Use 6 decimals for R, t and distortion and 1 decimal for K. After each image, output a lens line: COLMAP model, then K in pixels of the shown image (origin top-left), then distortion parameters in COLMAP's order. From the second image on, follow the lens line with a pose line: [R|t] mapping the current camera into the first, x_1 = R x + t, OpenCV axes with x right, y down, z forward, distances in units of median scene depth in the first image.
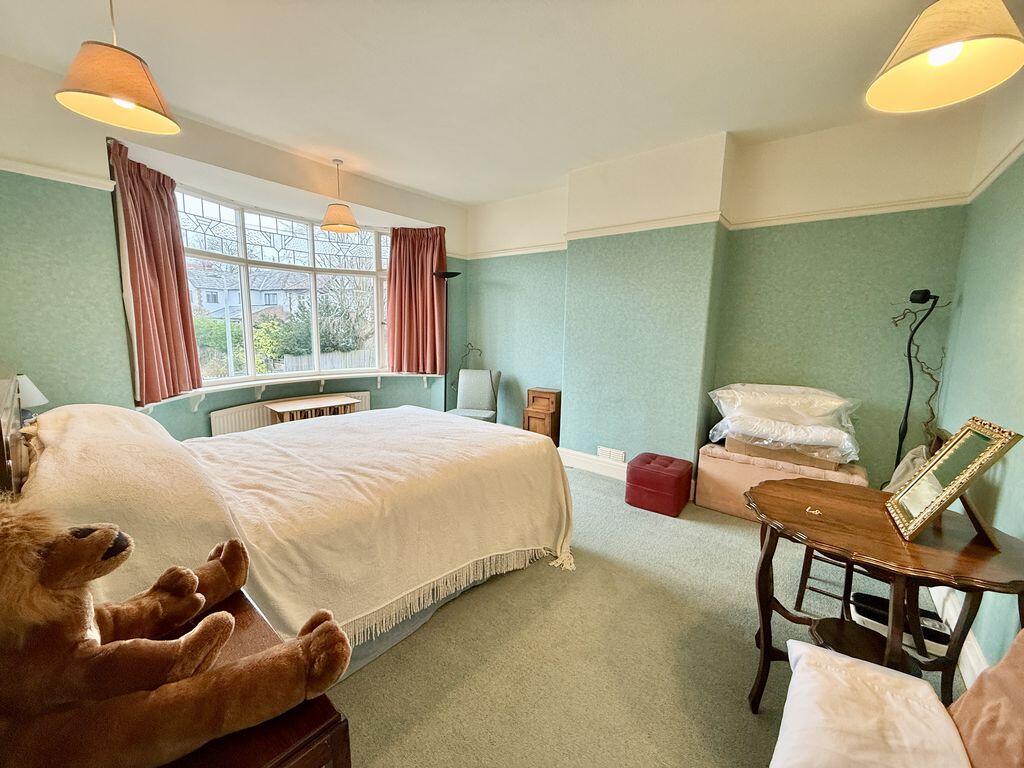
lens RADIAL K [[405.9, 0, 512.4], [0, 405.9, 383.0], [0, 0, 1]] dist [0.003214, 0.000180]
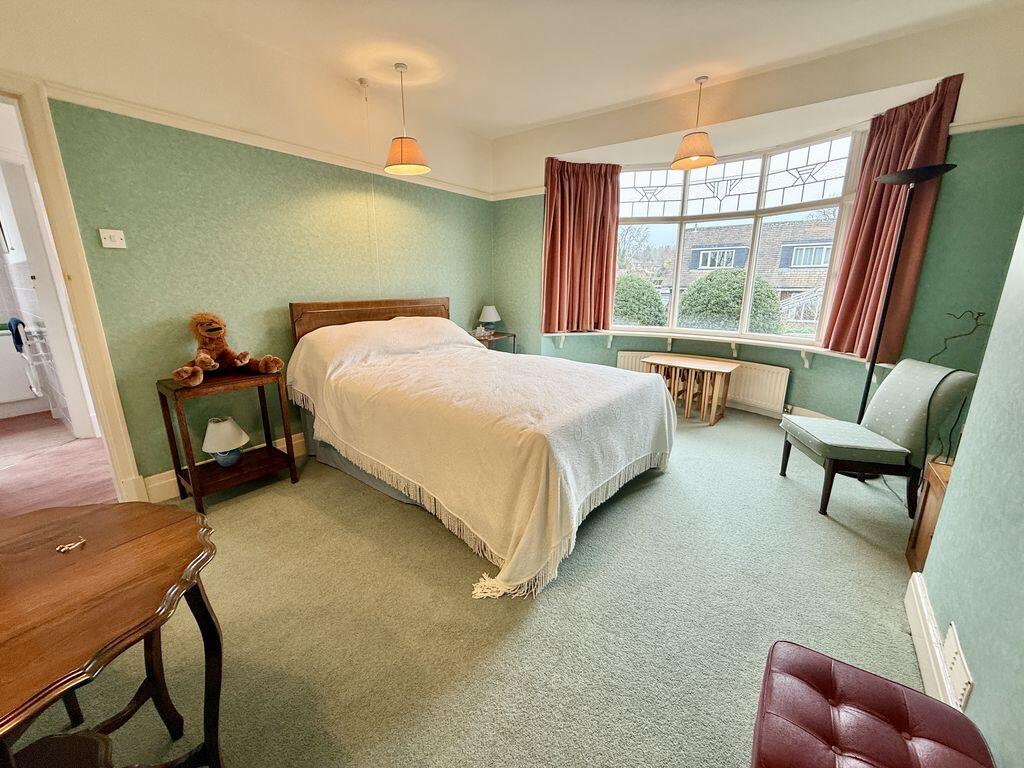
lens RADIAL K [[405.9, 0, 512.1], [0, 405.9, 387.3], [0, 0, 1]] dist [0.003214, 0.000180]
pose [[0.031731, 0.245183, -0.968957, 0.478699], [-0.138631, 0.961155, 0.238669, -0.071419], [0.989836, 0.126754, 0.064488, 0.575265]]
